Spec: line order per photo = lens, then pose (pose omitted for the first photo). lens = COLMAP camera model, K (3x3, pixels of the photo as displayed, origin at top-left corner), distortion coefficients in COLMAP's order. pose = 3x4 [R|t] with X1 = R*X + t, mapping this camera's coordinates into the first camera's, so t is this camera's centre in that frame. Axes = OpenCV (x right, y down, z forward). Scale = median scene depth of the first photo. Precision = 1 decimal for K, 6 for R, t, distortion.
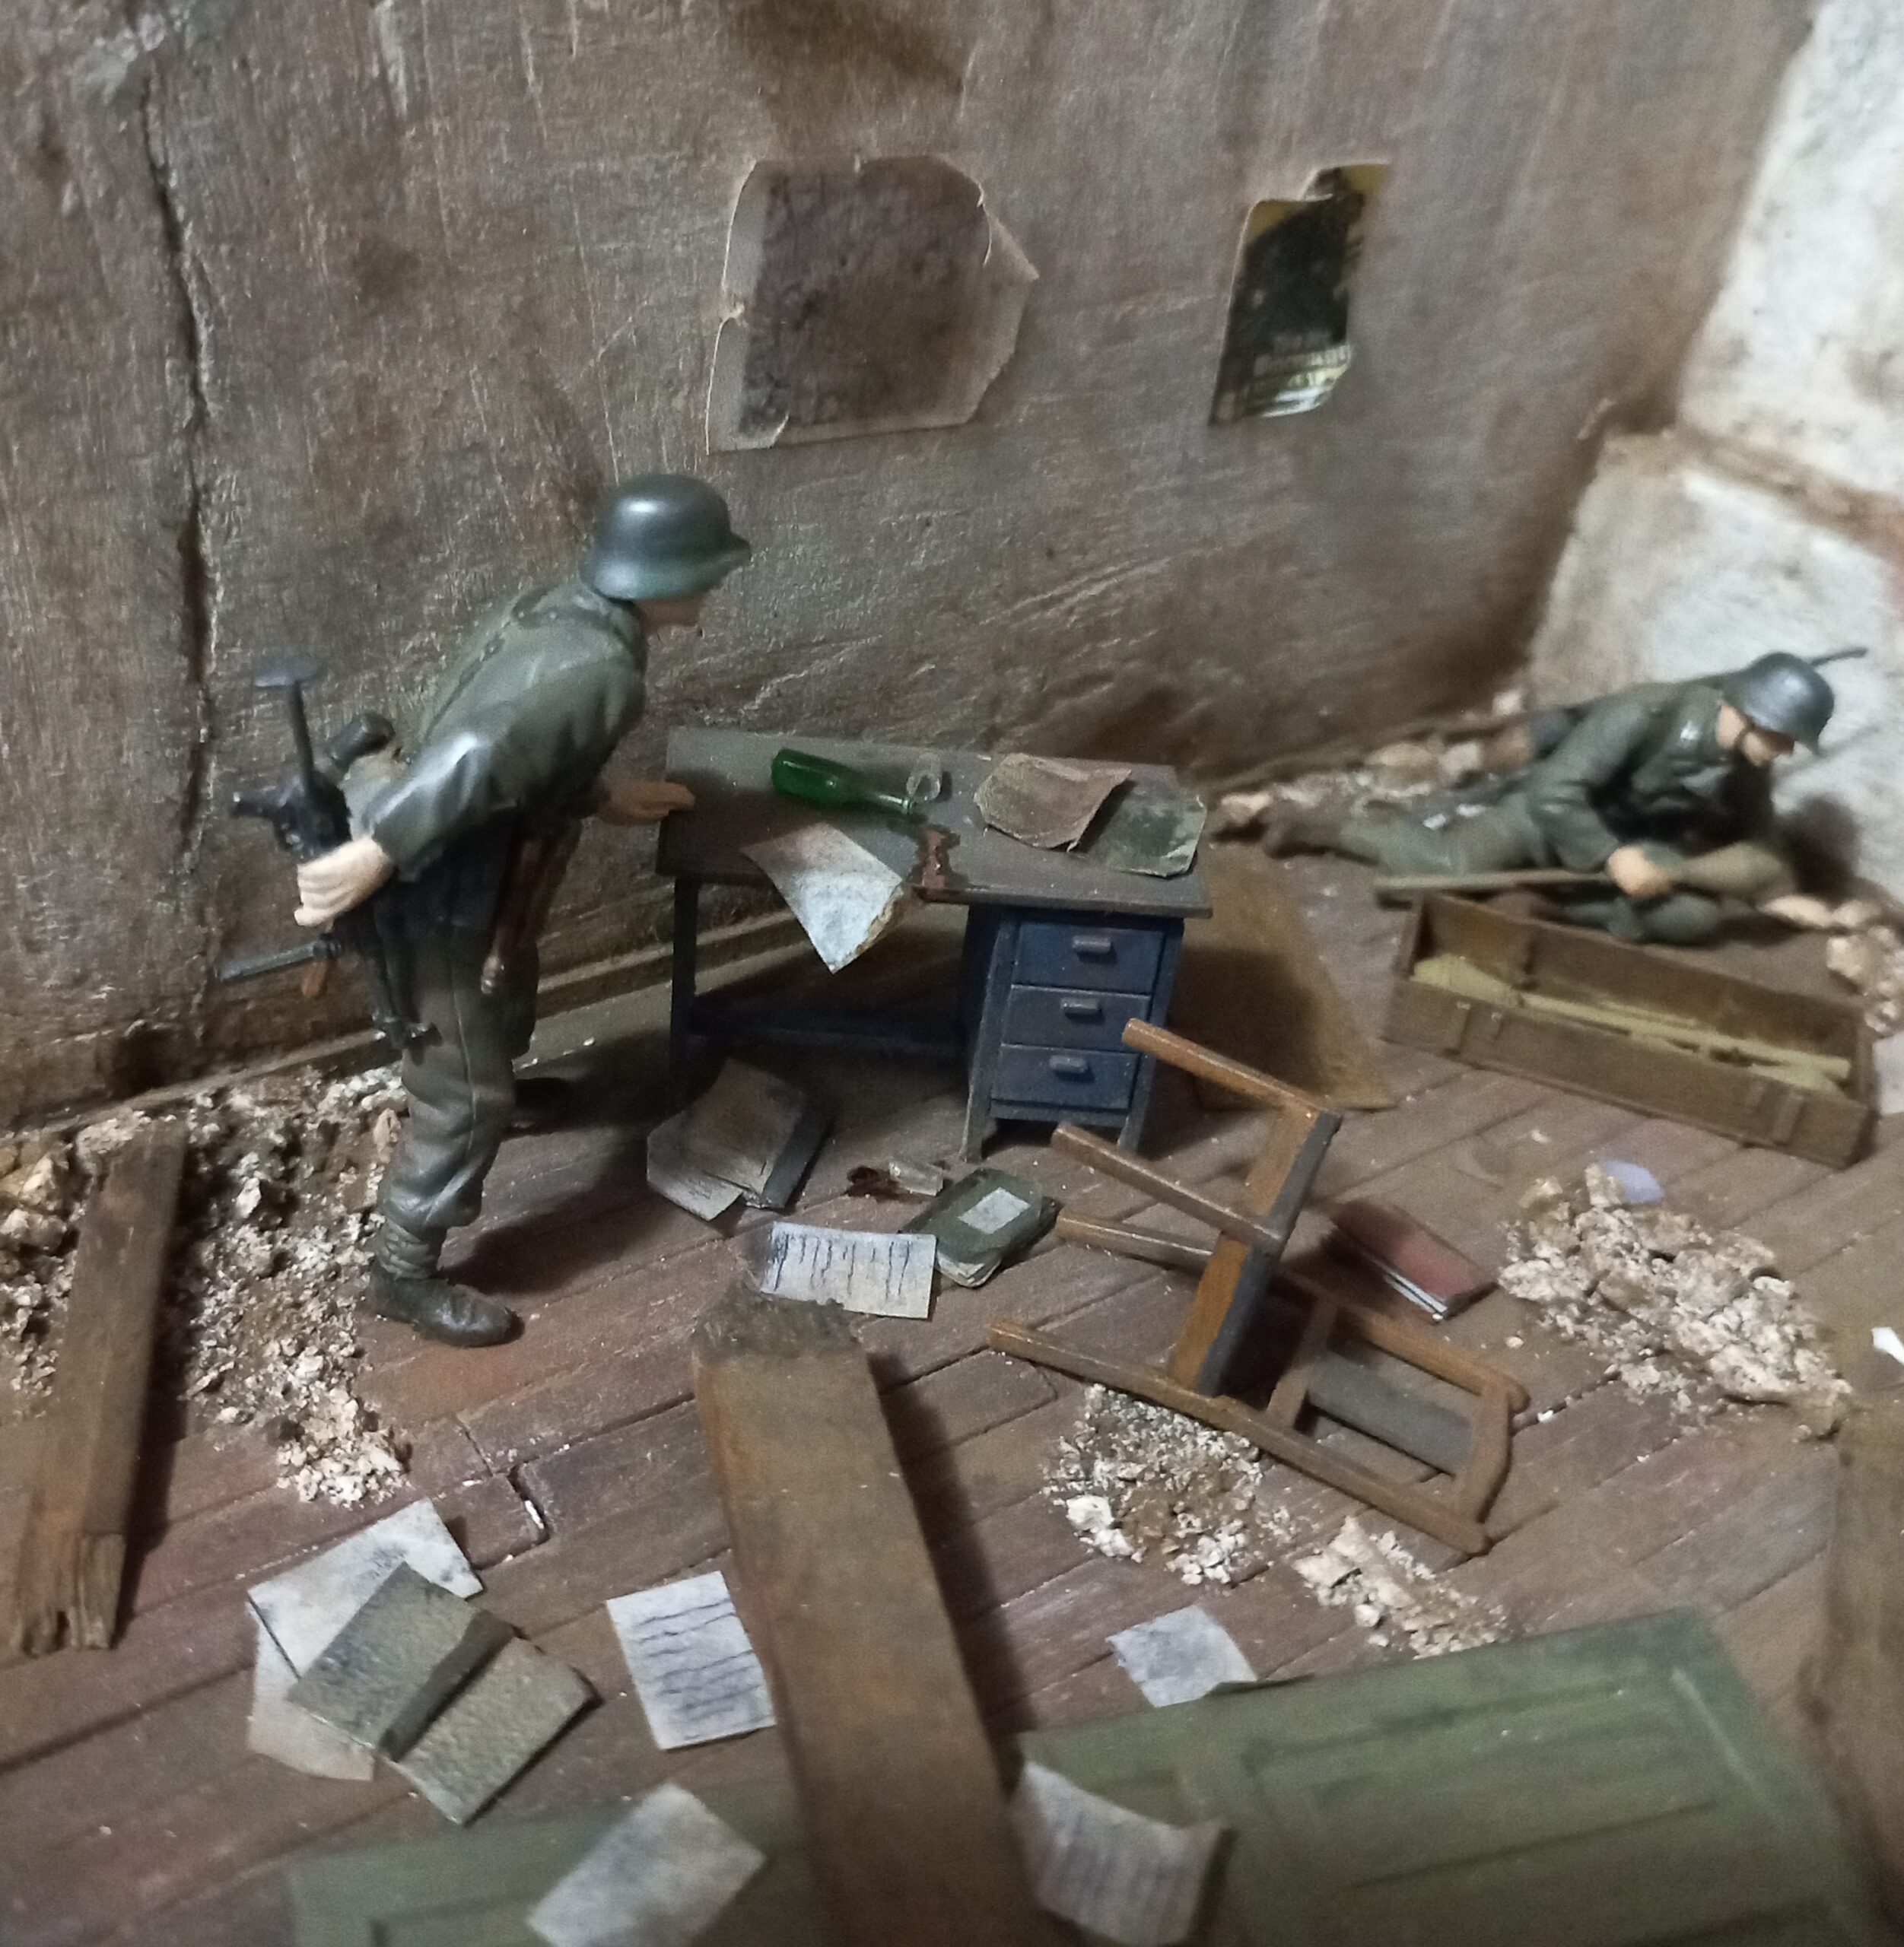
lens RADIAL K [[2207.1, 0, 752.7], [0, 2207.1, 969.0], [0, 0, 1]] dist [-0.016254, -0.045925]
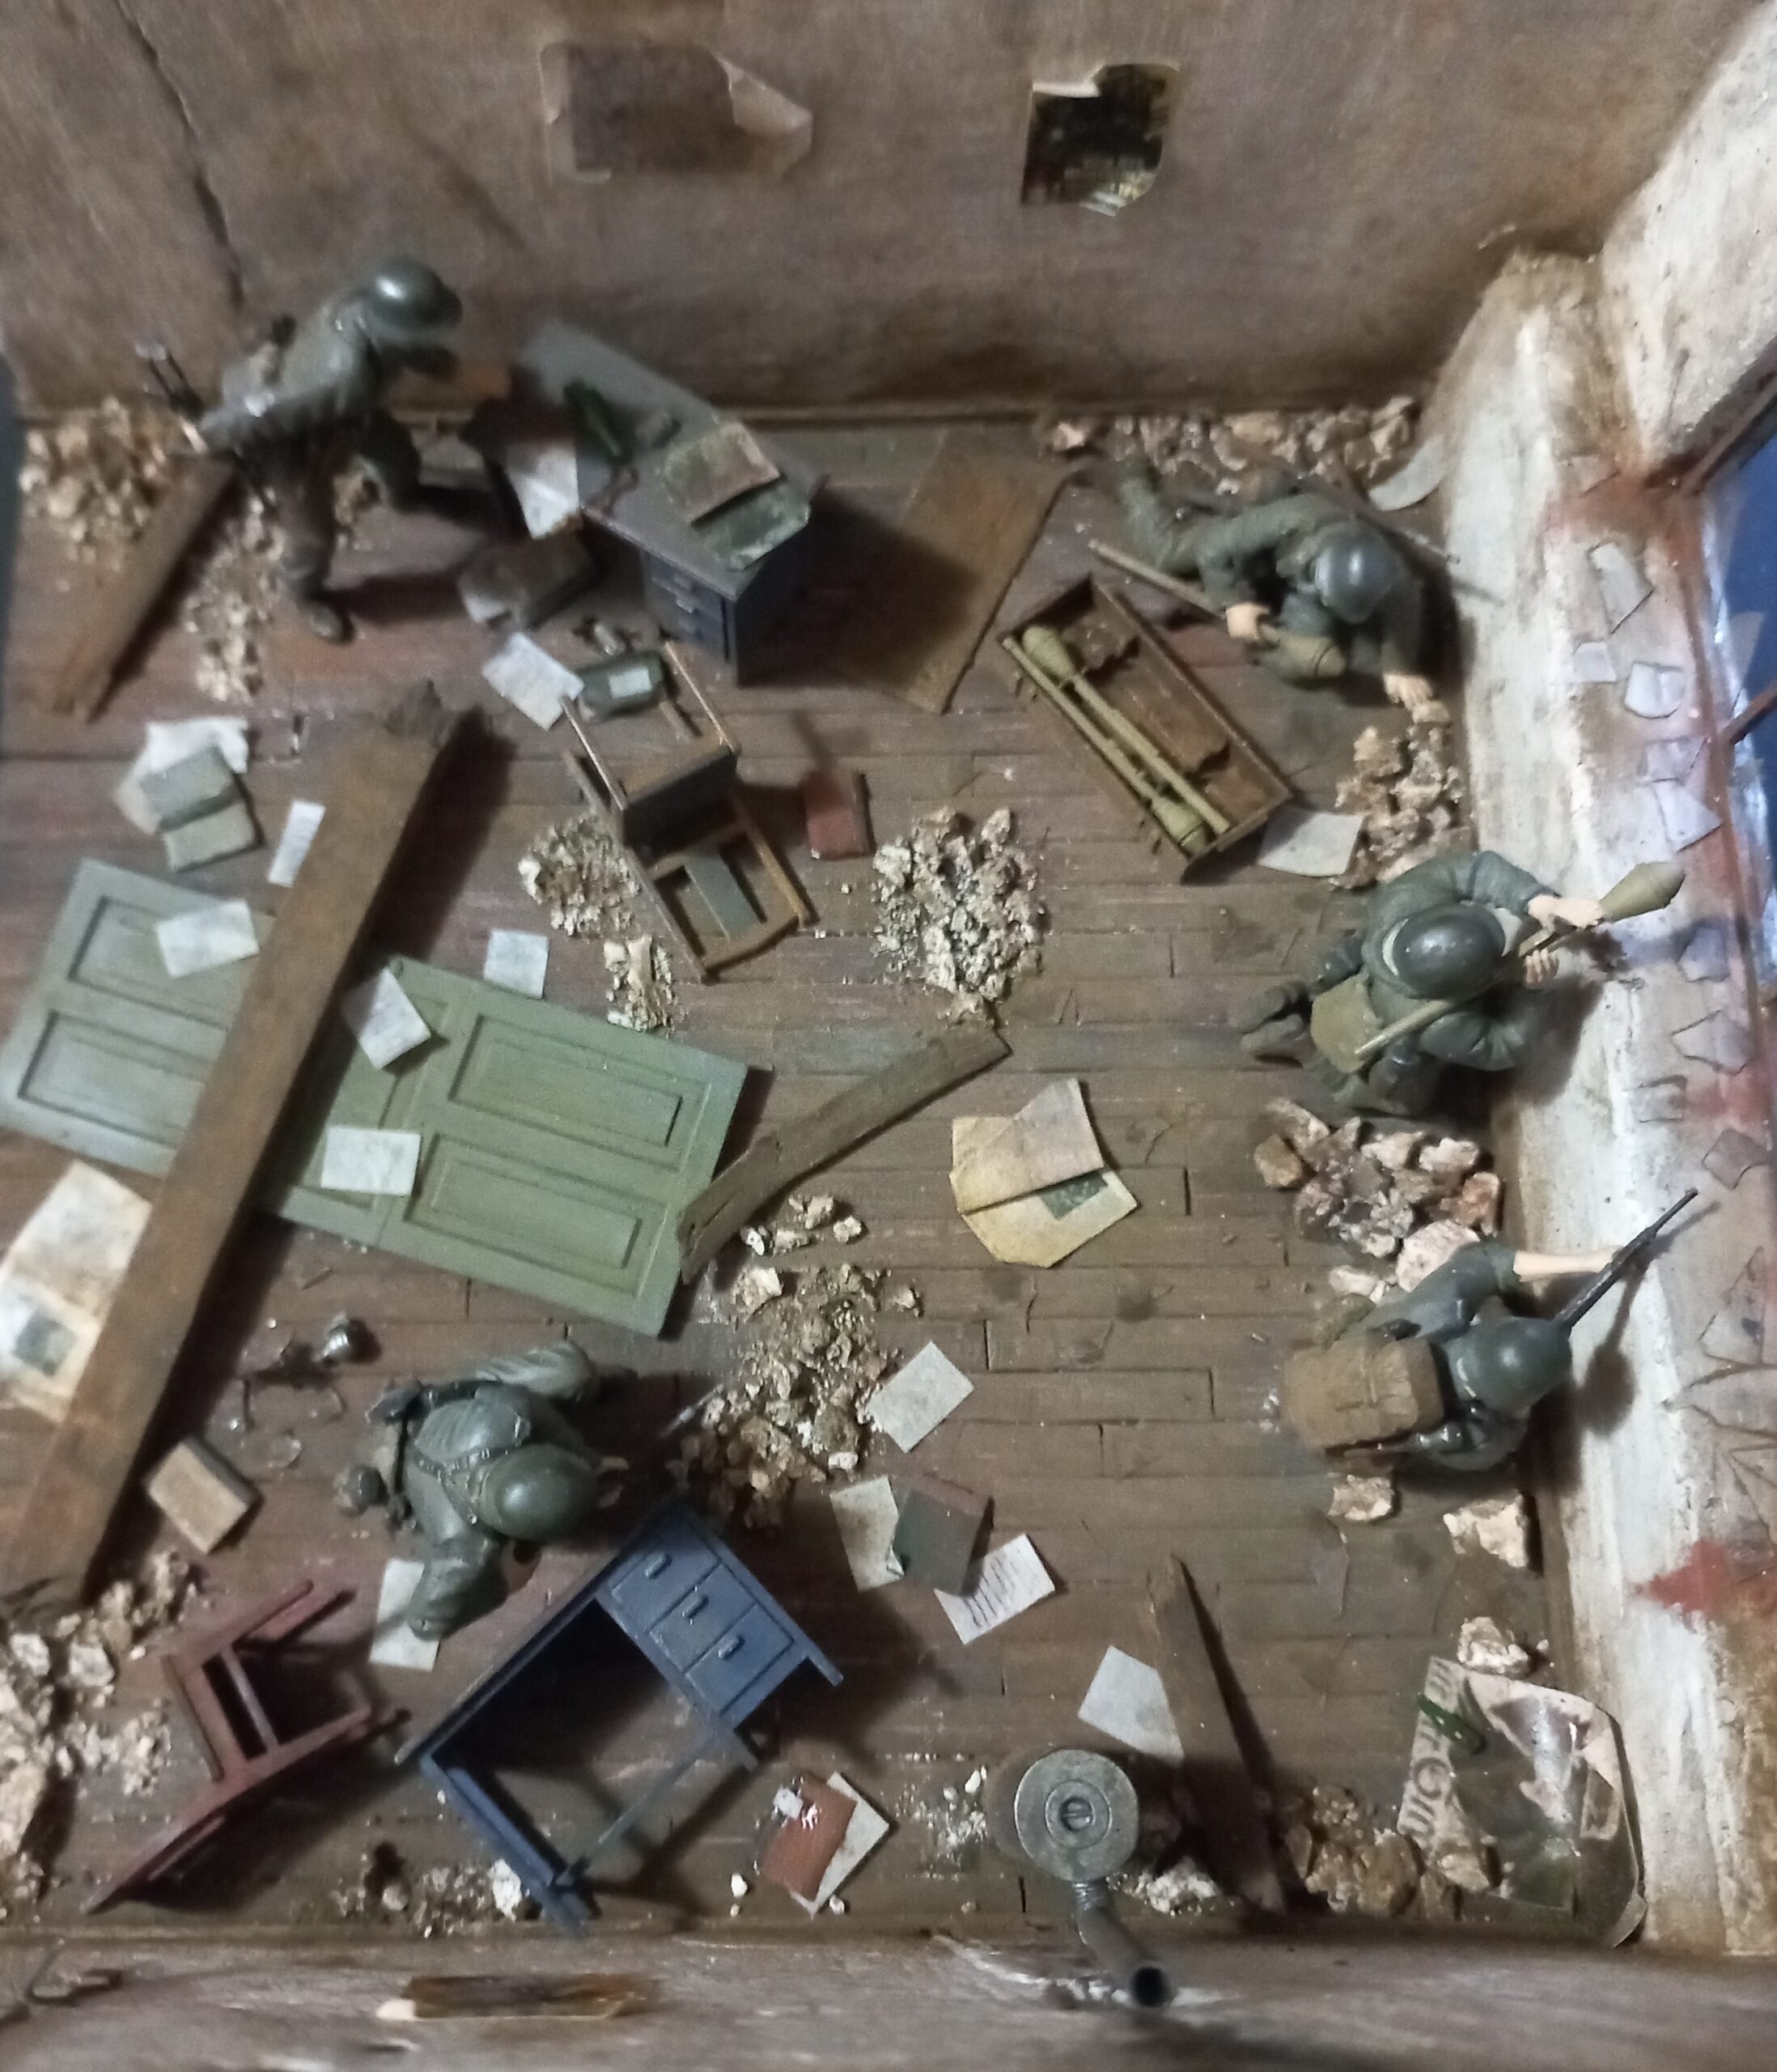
lens RADIAL K [[1967.7, 0, 770.0], [0, 1967.7, 1035.6], [0, 0, 1]] dist [0.113819, -0.260453]
pose [[0.838337, 0.489866, -0.239212, 0.722573], [-0.251175, 0.736535, 0.628034, -0.699705], [0.483841, -0.466420, 0.740507, -0.224480]]
